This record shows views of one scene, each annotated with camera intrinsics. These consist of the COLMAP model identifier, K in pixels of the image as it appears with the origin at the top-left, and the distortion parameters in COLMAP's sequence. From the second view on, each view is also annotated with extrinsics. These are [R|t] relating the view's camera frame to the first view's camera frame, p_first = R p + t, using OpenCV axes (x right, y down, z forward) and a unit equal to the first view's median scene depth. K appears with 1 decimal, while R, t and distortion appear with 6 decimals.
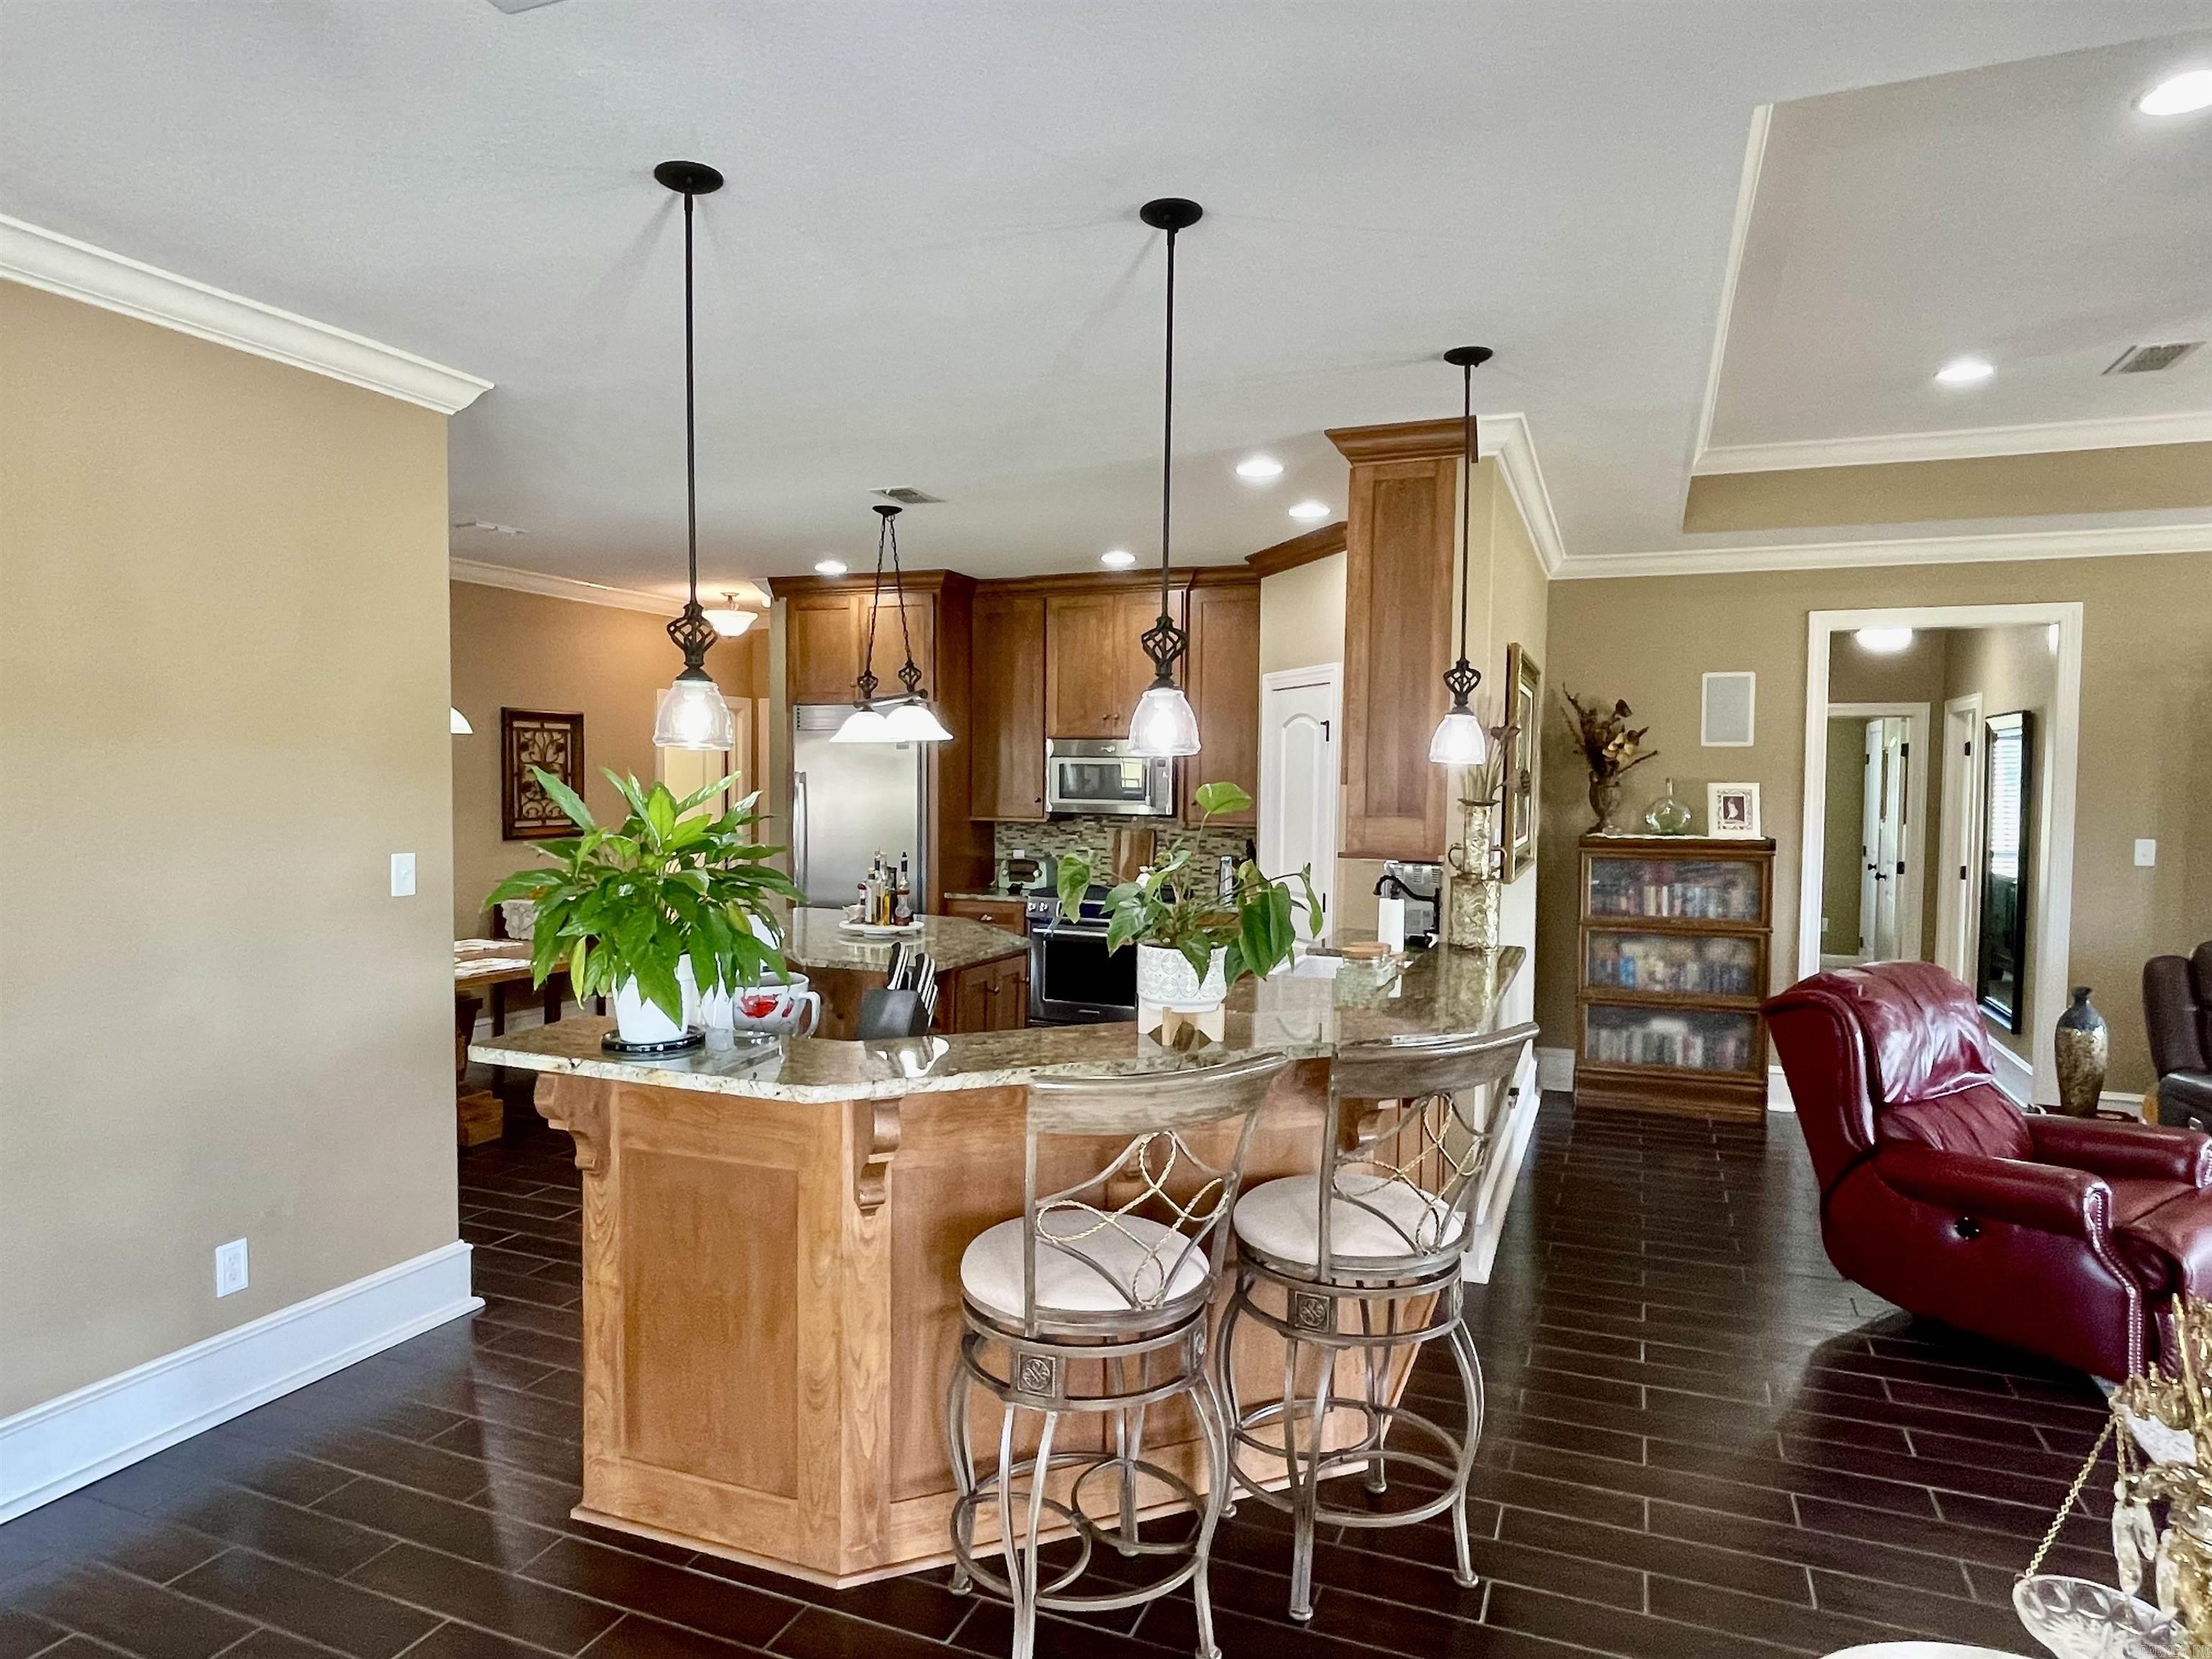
lens RADIAL K [[1345.7, 0, 1096.5], [0, 1345.7, 838.1], [0, 0, 1]] dist [-0.007120, -0.000744]
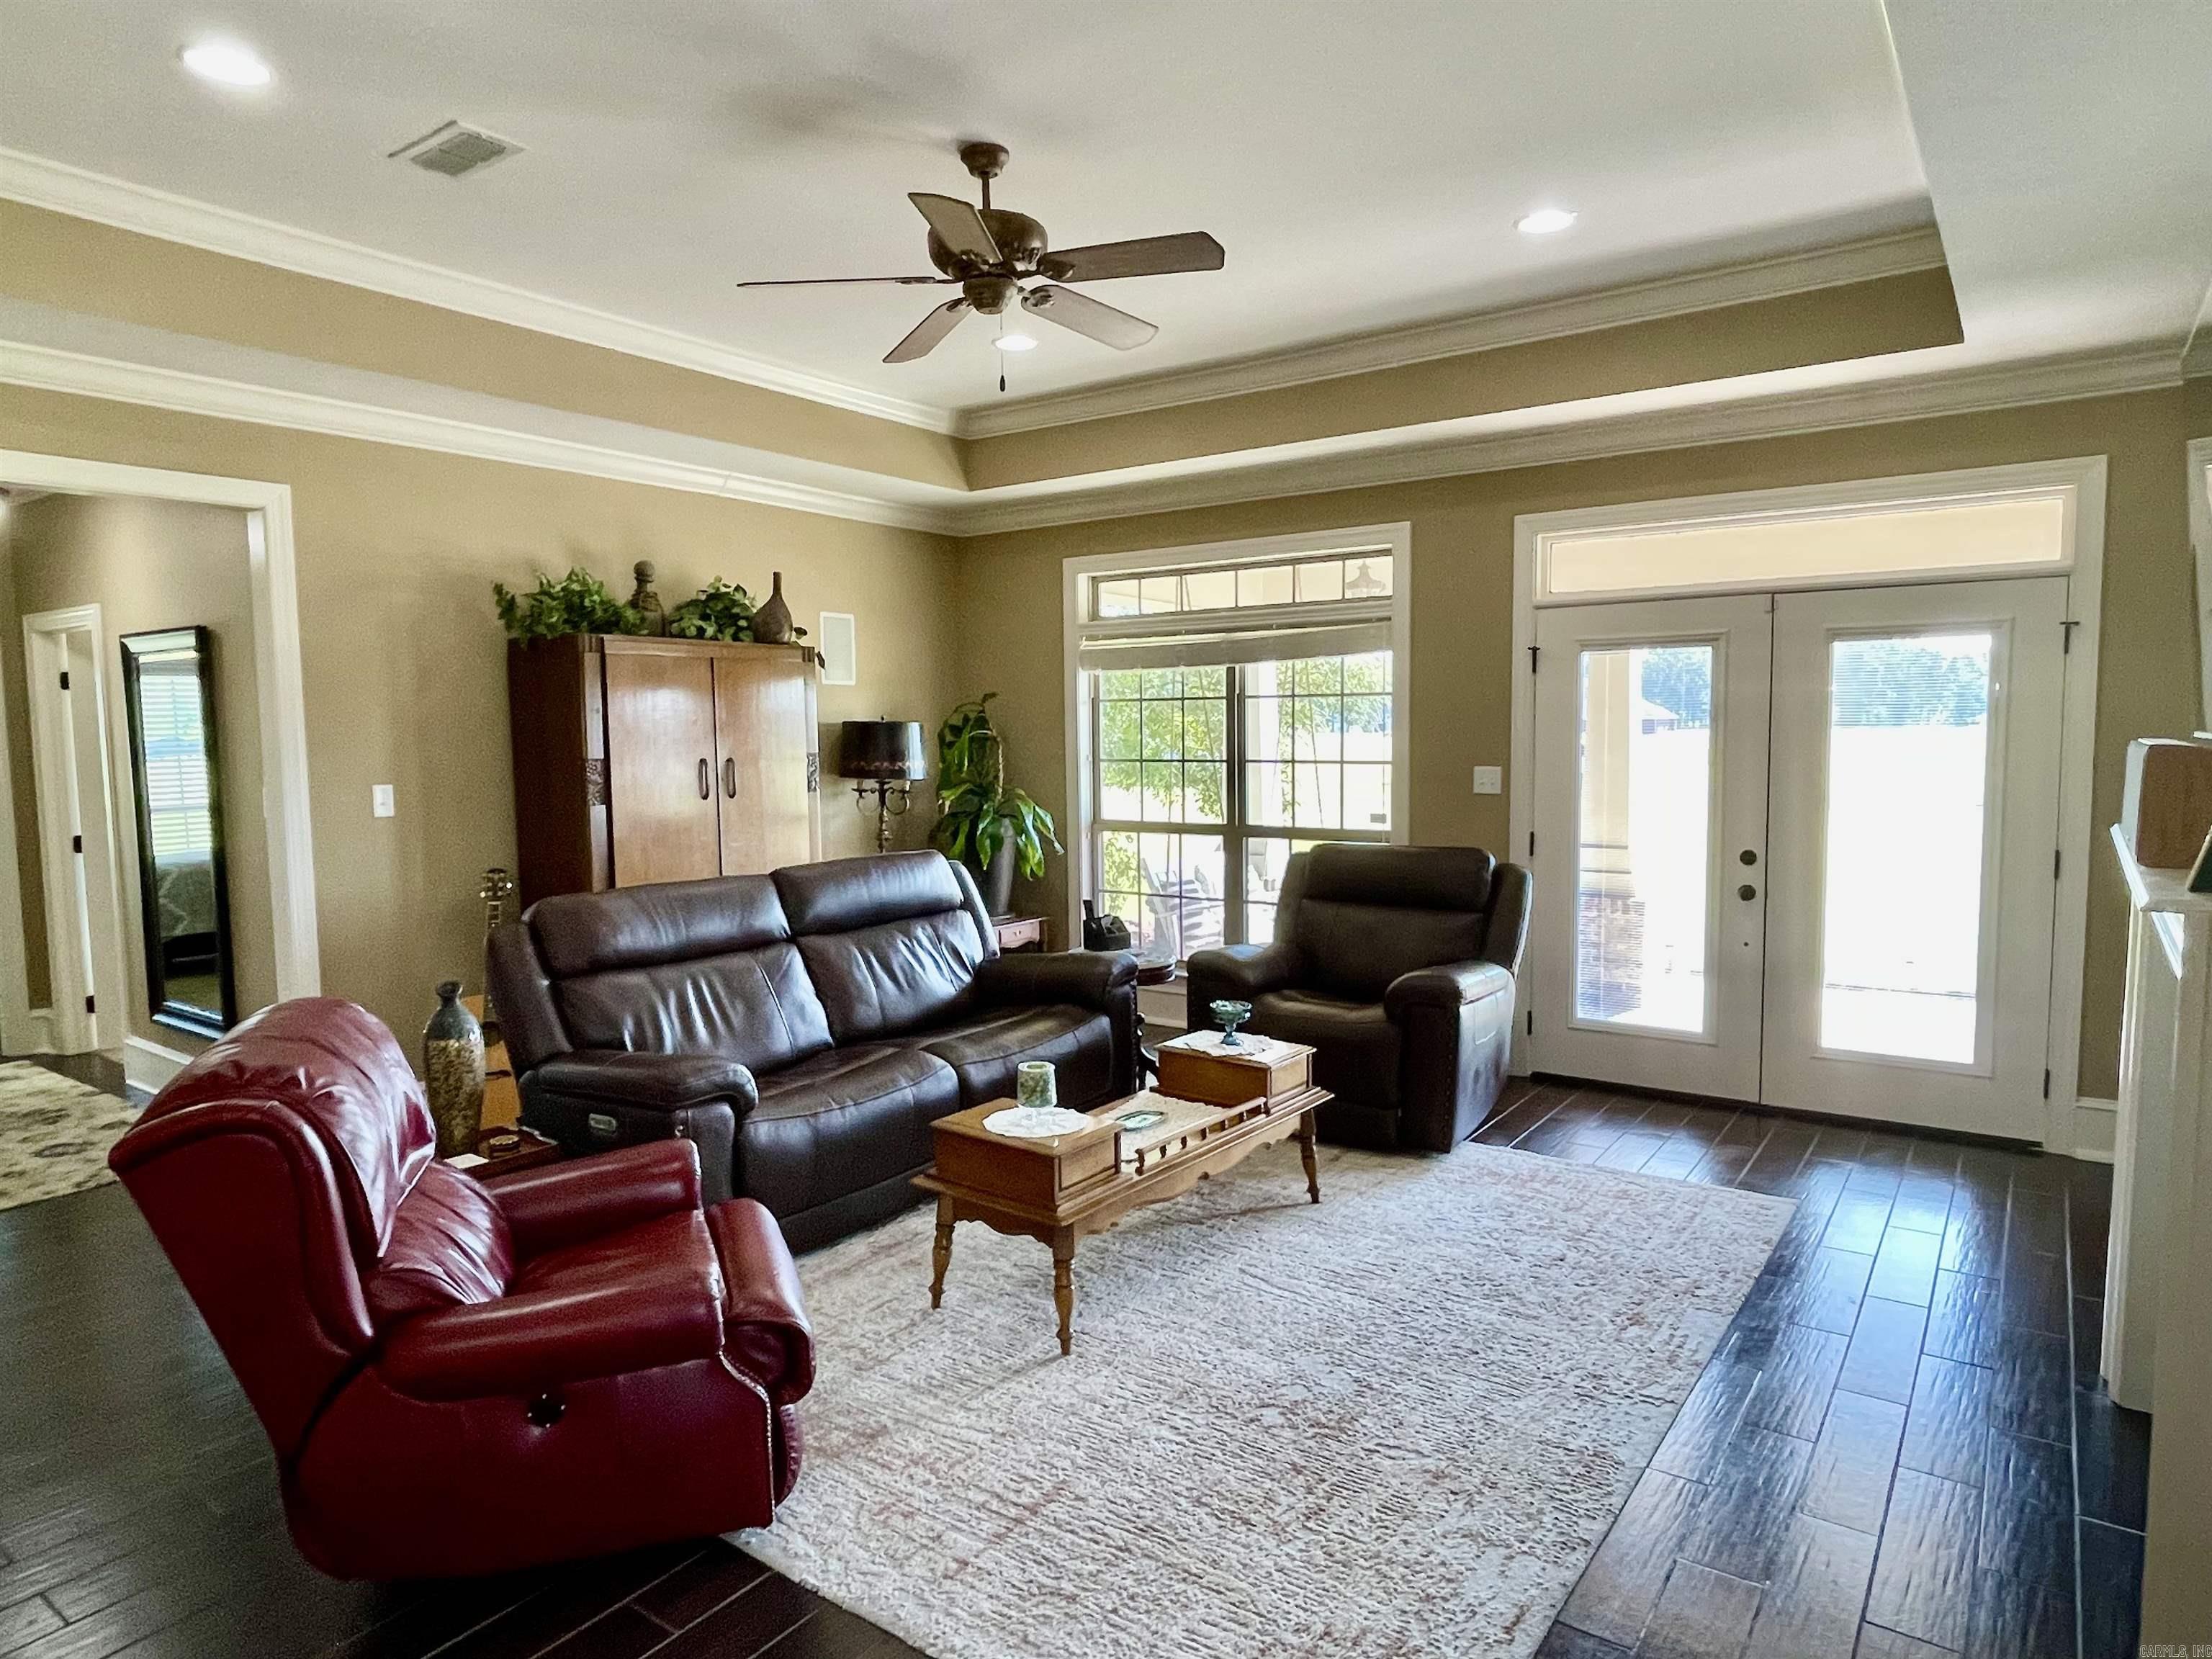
lens RADIAL K [[1345.7, 0, 1096.5], [0, 1345.7, 838.1], [0, 0, 1]] dist [-0.007120, -0.000744]
pose [[0.241844, -0.095707, 0.965584, 0.072543], [0.059301, 0.994721, 0.083742, -0.009210], [-0.968501, 0.037007, 0.246243, 0.338567]]
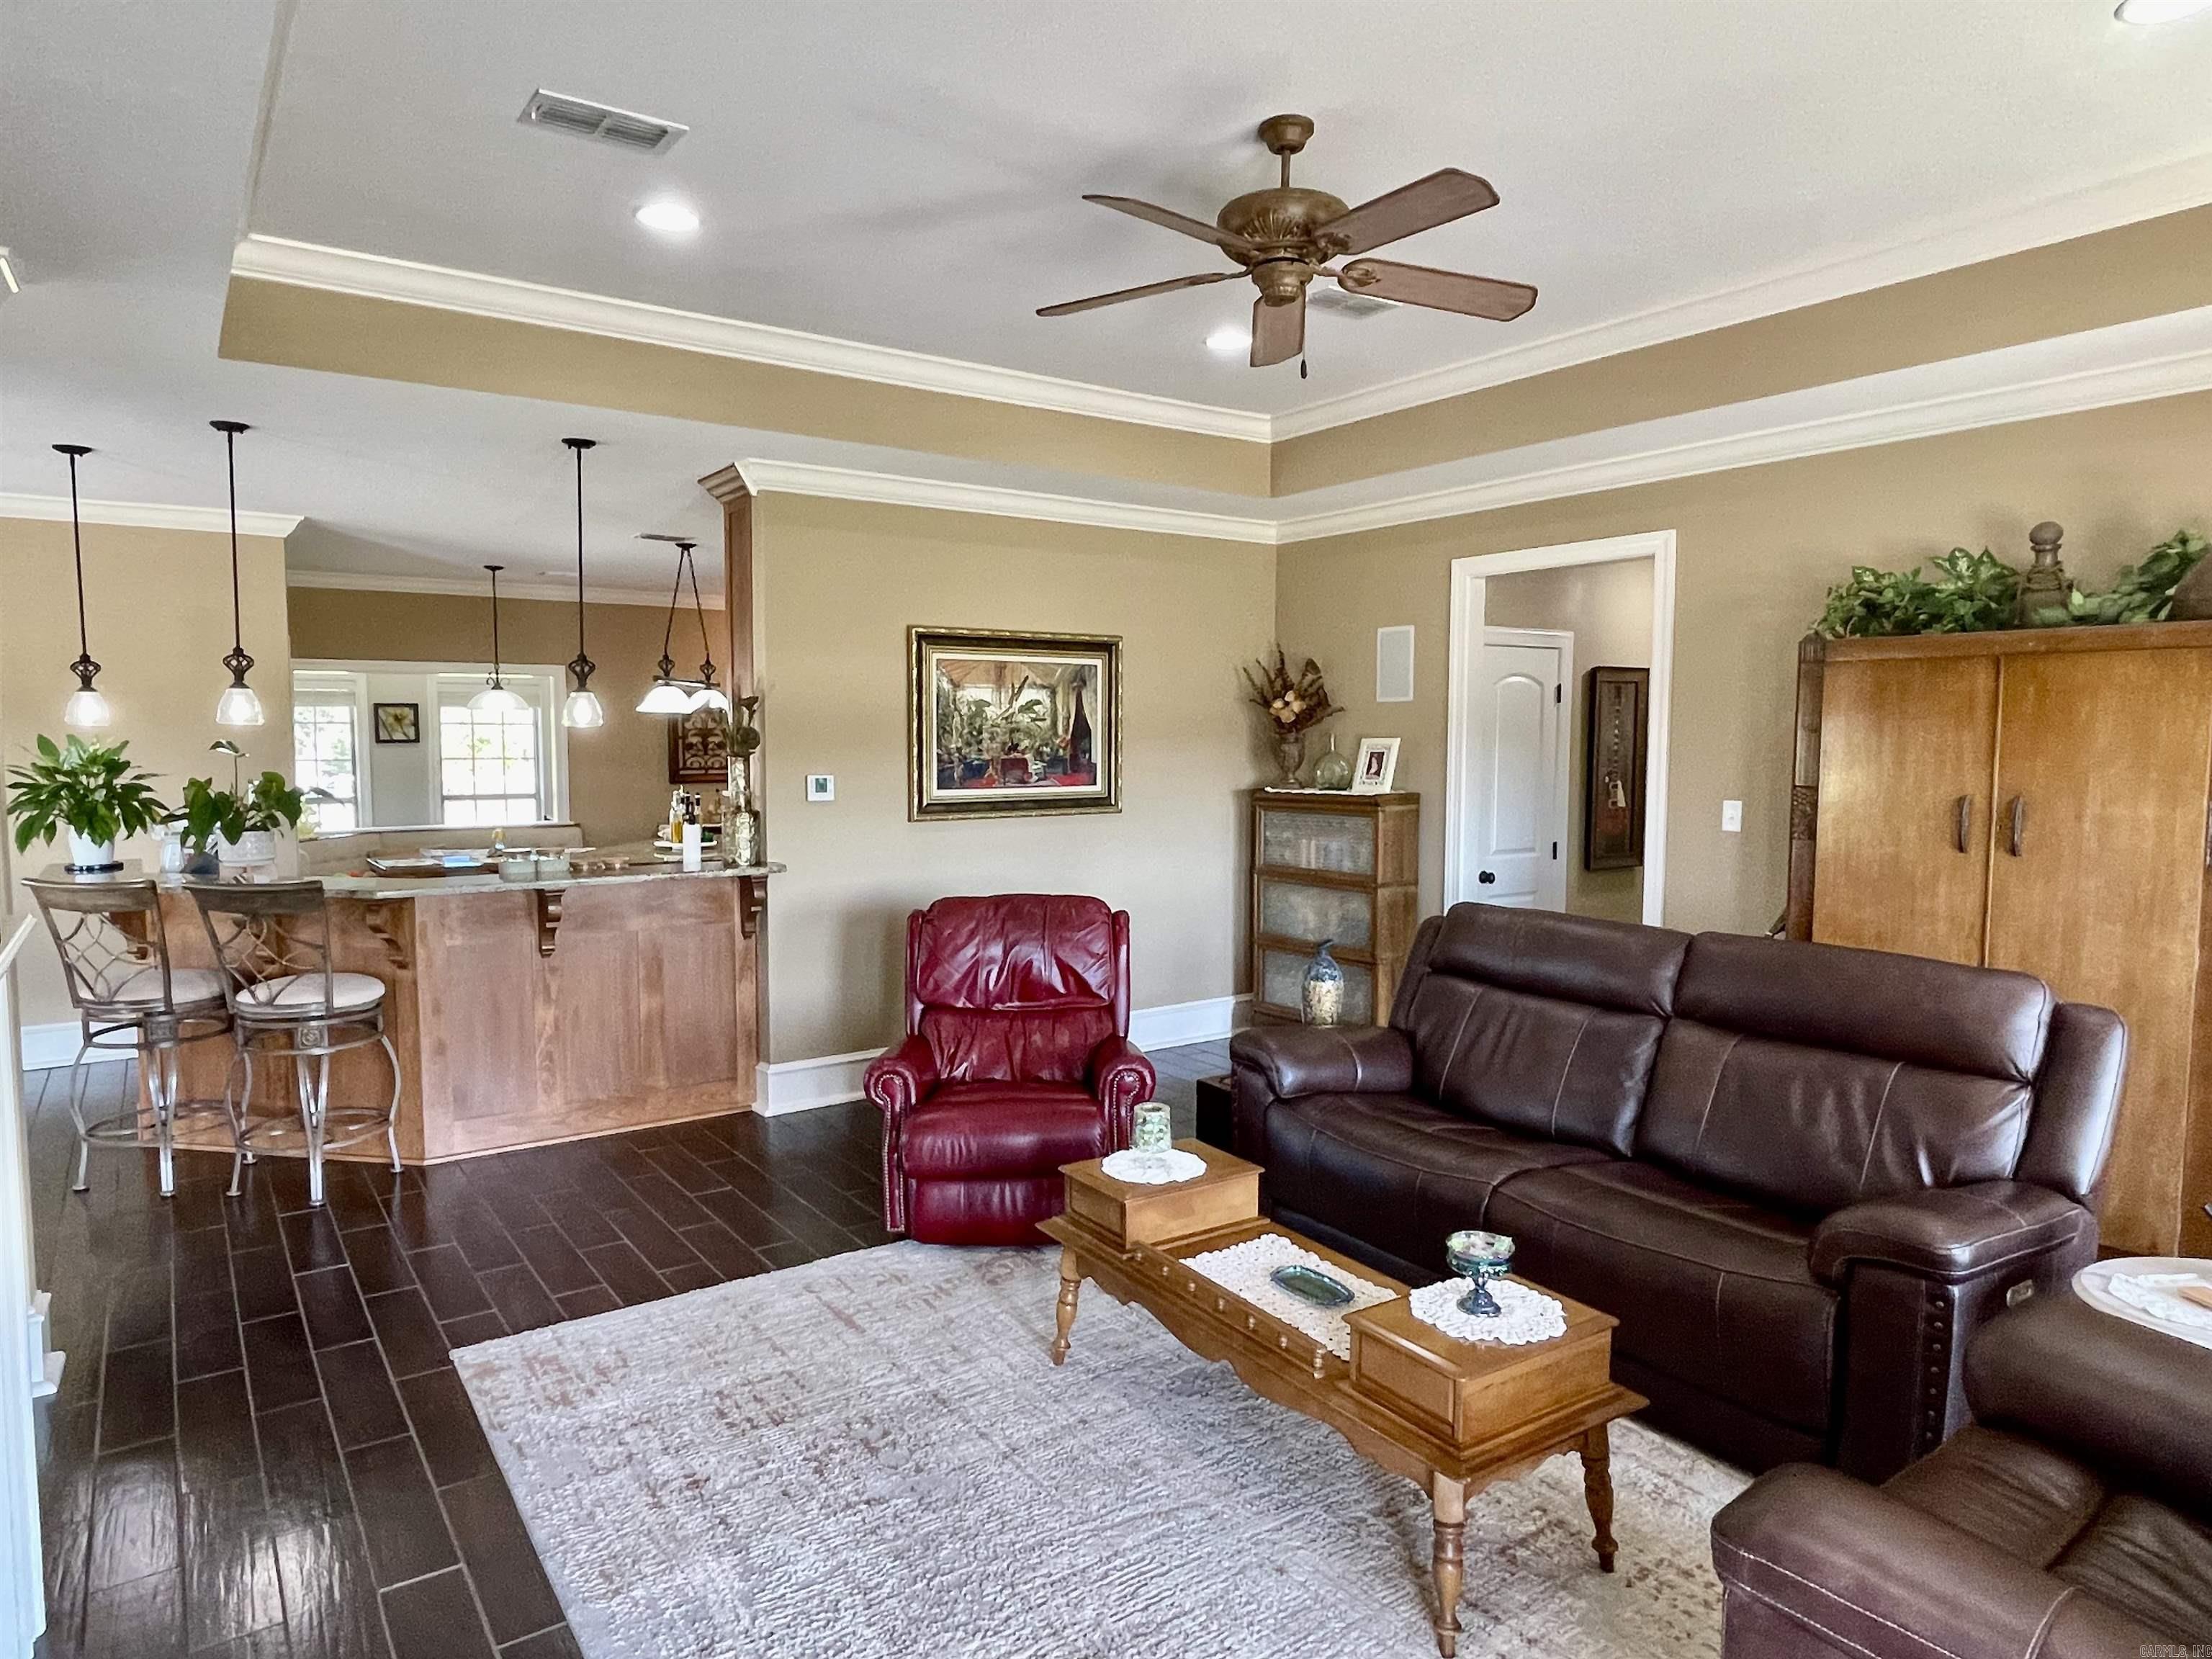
lens RADIAL K [[1321.2, 0, 1106.0], [0, 1321.2, 829.5], [0, 0, 1]] dist [0.003905, 0.000287]
pose [[0.841203, 0.030129, -0.539880, 0.845293], [-0.016206, 0.999403, 0.030523, 0.000109], [0.540477, -0.016927, 0.841188, 0.061305]]
